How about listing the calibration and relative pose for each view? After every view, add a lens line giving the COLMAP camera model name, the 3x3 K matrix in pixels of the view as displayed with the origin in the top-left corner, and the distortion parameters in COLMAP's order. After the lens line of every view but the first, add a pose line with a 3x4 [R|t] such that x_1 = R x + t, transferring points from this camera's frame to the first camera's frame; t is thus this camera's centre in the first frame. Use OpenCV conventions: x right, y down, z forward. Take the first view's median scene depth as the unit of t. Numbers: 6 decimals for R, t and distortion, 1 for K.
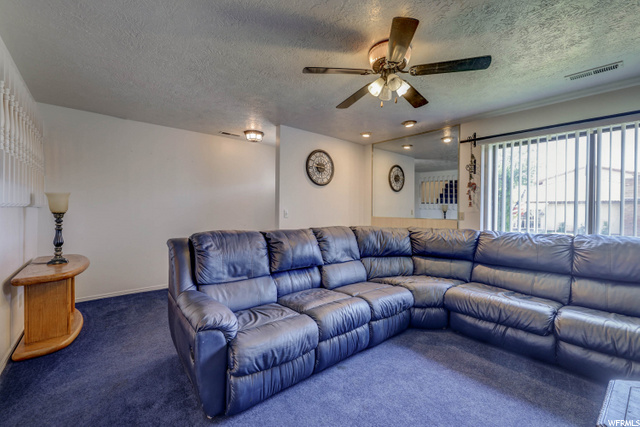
lens RADIAL K [[266.1, 0, 319.4], [0, 266.1, 211.3], [0, 0, 1]] dist [0.000154, -0.000071]
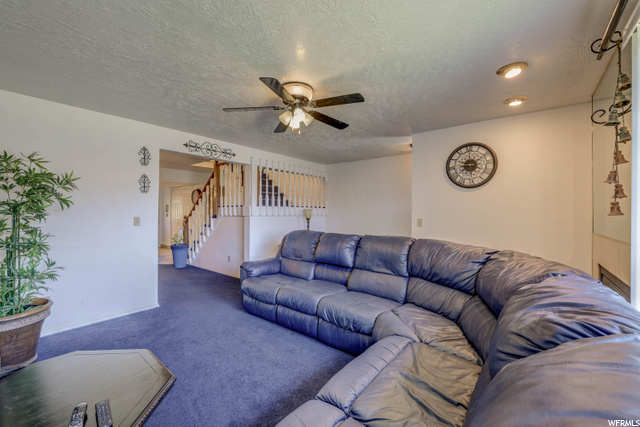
lens RADIAL K [[253.9, 0, 320.0], [0, 253.9, 213.5], [0, 0, 1]] dist [-0.000261, -0.000022]
pose [[0.203733, -0.008120, -0.978993, 0.667909], [-0.017178, 0.999782, -0.011867, -0.004961], [0.978876, 0.019234, 0.203549, 0.426098]]
